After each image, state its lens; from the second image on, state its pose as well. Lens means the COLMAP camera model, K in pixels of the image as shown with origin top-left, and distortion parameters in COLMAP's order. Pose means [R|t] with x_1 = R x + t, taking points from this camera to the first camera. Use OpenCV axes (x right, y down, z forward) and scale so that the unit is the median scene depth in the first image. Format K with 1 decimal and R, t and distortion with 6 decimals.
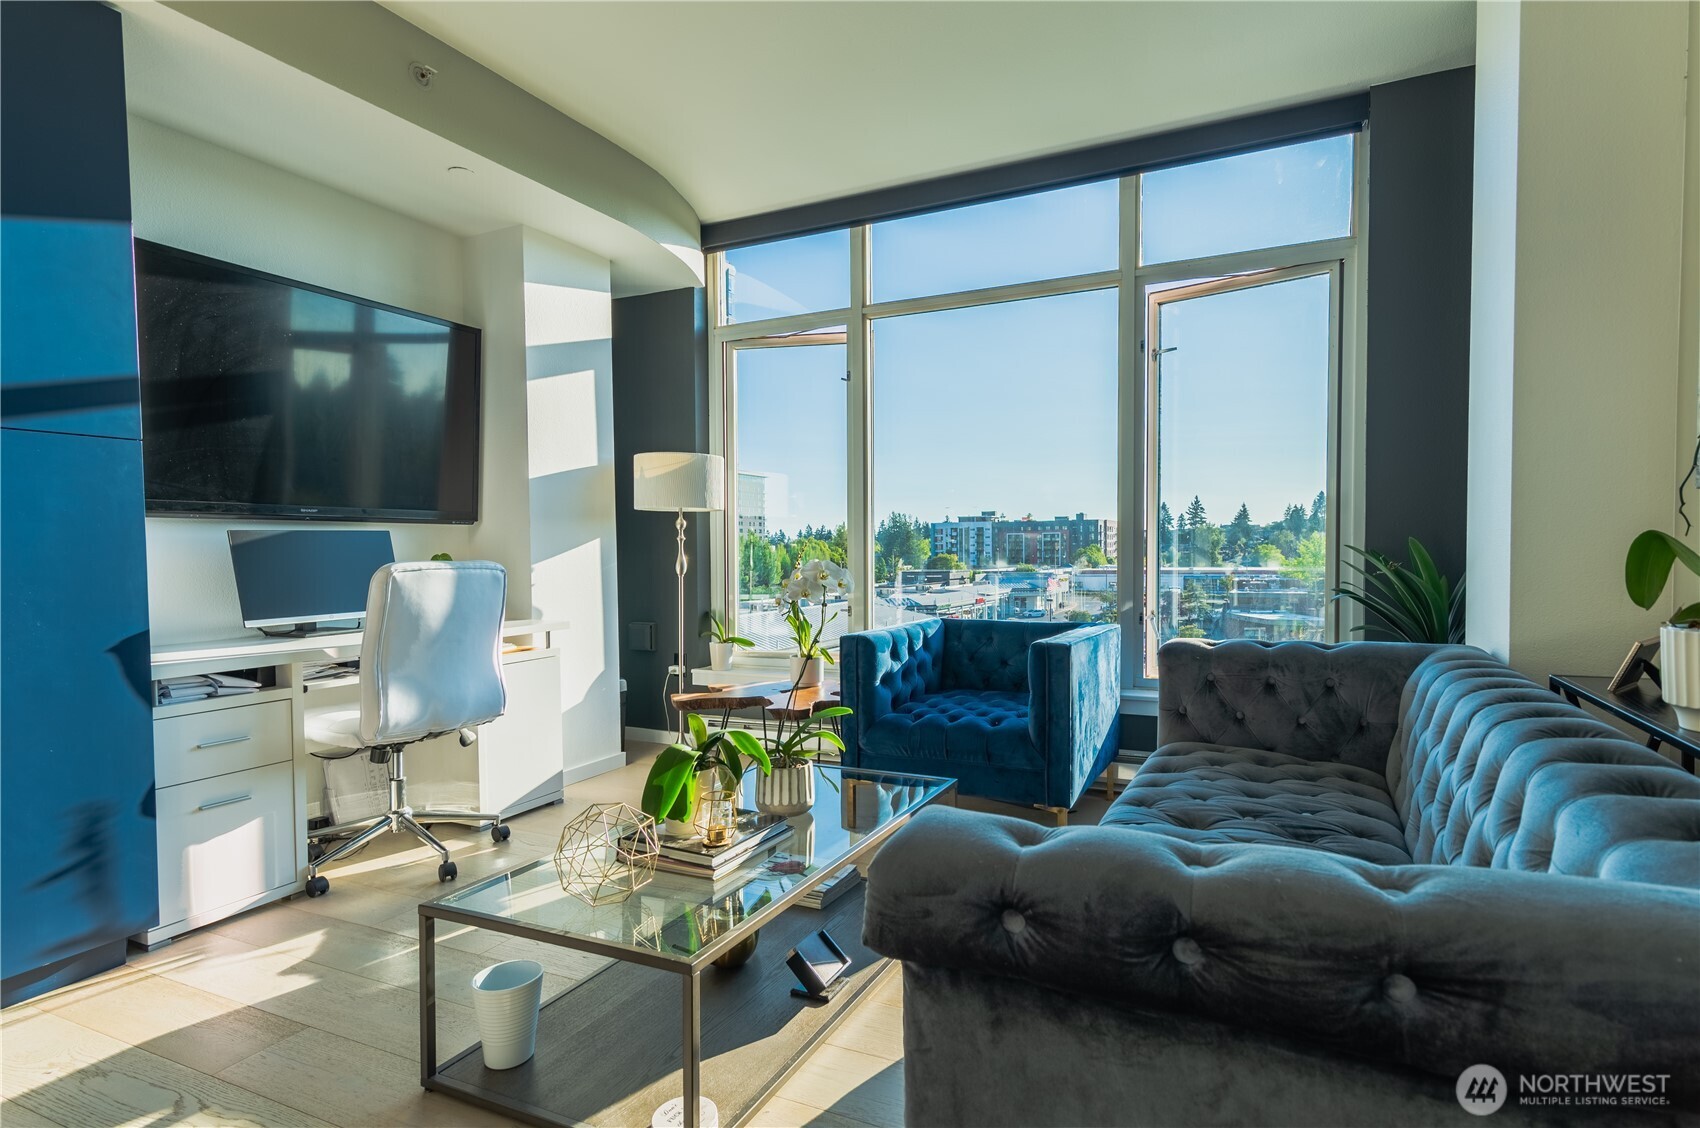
lens RADIAL K [[903.9, 0, 821.5], [0, 903.9, 567.5], [0, 0, 1]] dist [0.012463, 0.000018]
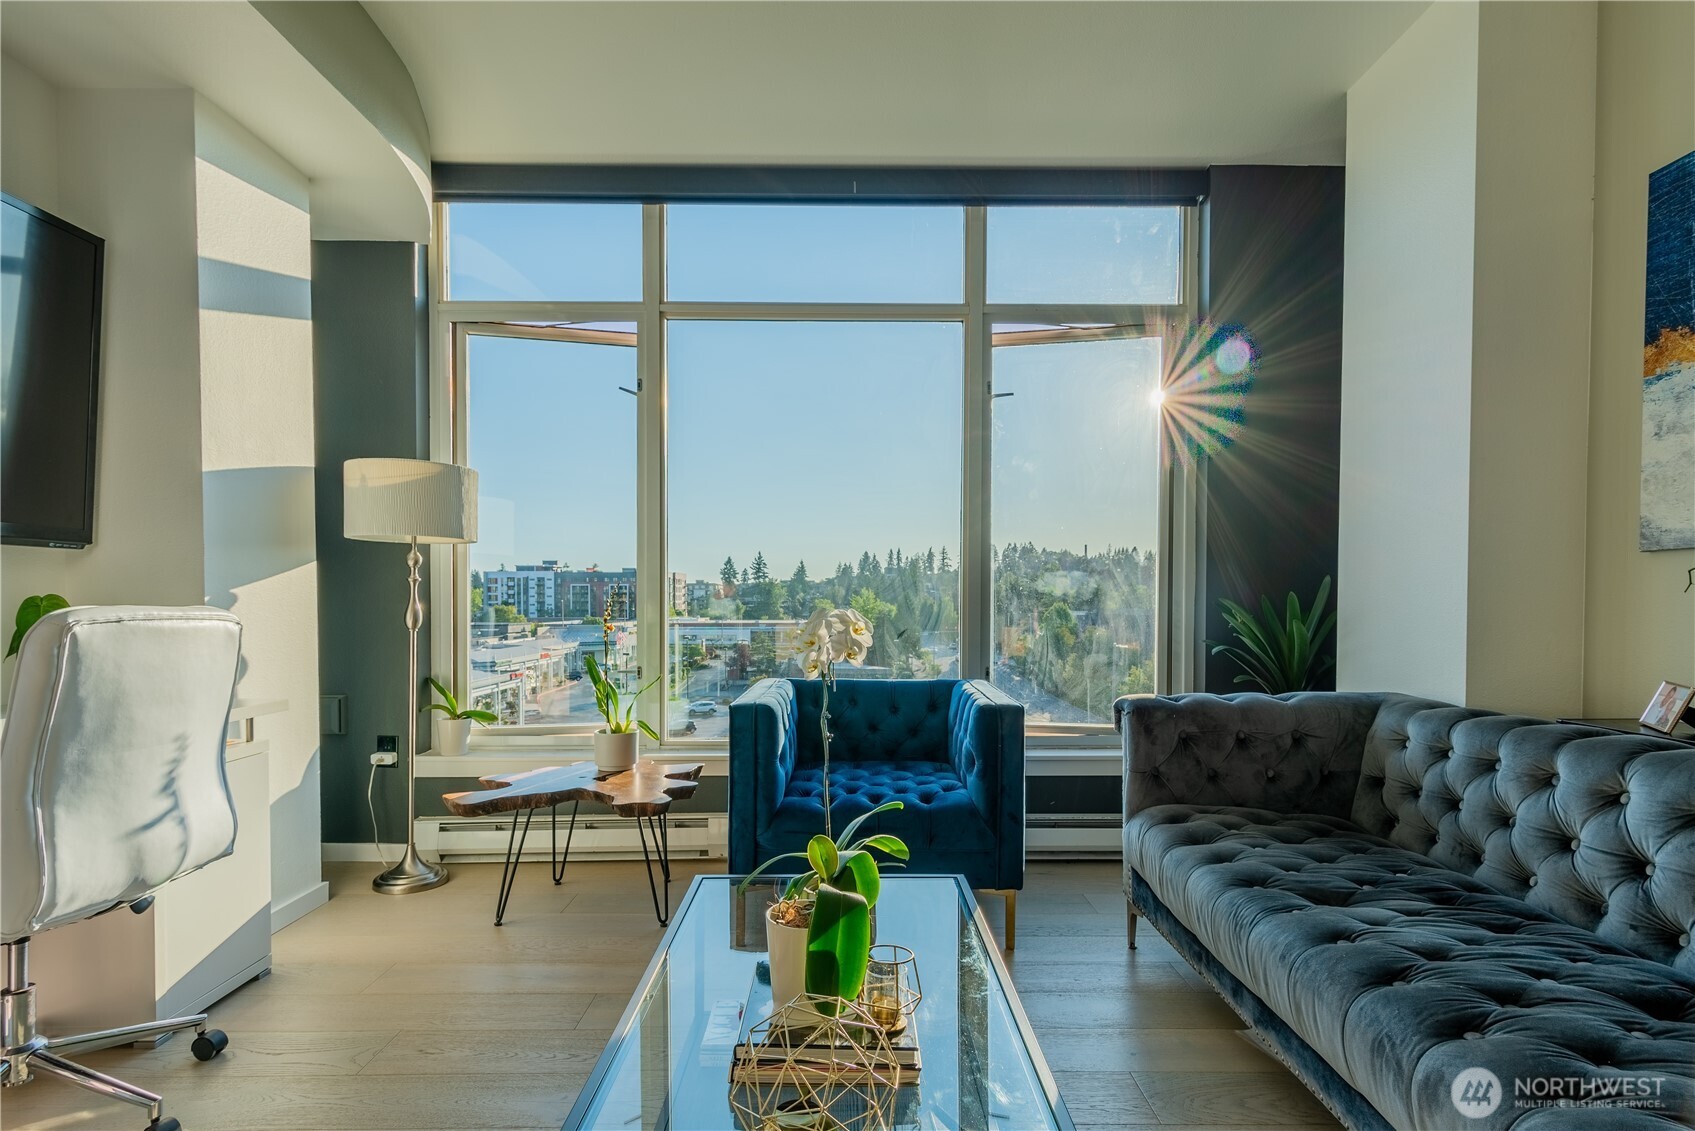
lens RADIAL K [[946.3, 0, 871.5], [0, 946.3, 612.5], [0, 0, 1]] dist [0.007553, 0.000066]
pose [[0.888229, 0.004704, 0.459377, -0.205702], [-0.001179, 0.999968, -0.007959, 0.000447], [-0.459400, 0.006527, 0.888206, 0.170447]]
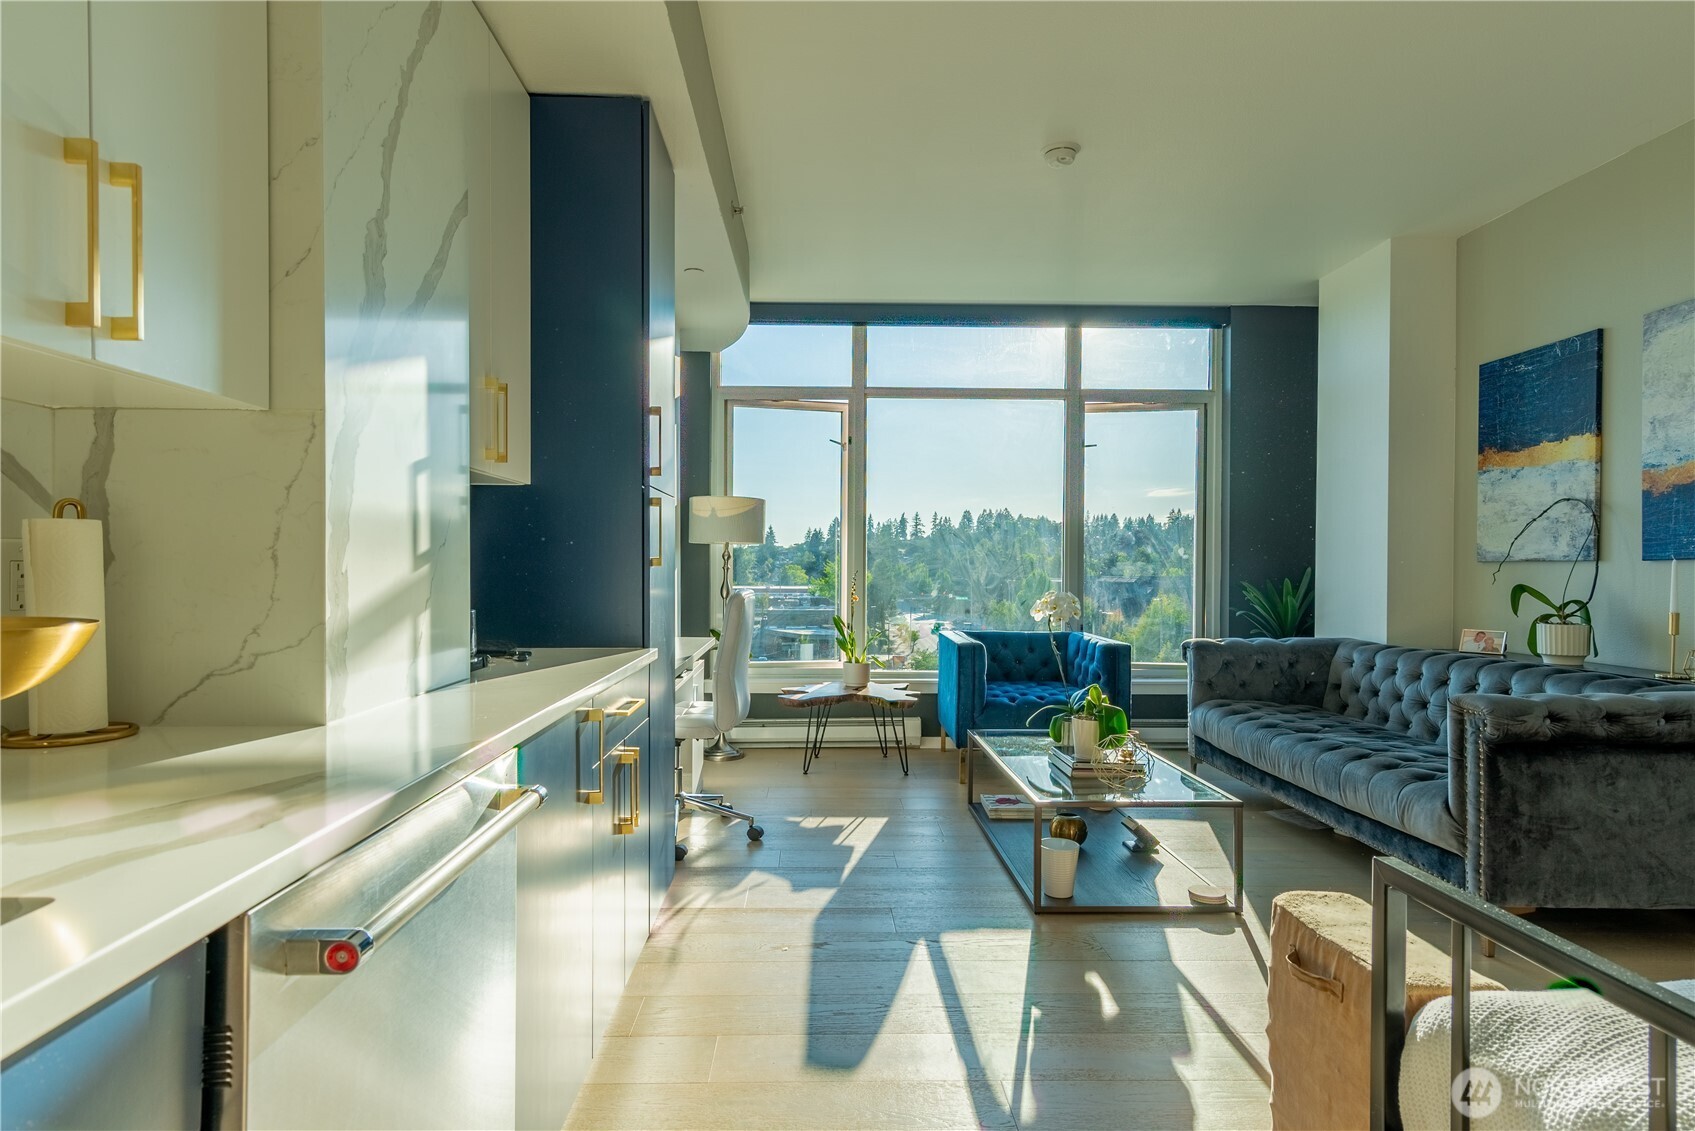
lens RADIAL K [[901.2, 0, 819.0], [0, 901.2, 569.0], [0, 0, 1]] dist [0.012463, 0.000018]
pose [[0.910620, 0.010077, 0.413123, -0.616462], [-0.002316, 0.999811, -0.019282, -0.010365], [-0.413239, 0.016602, 0.910471, -0.144334]]
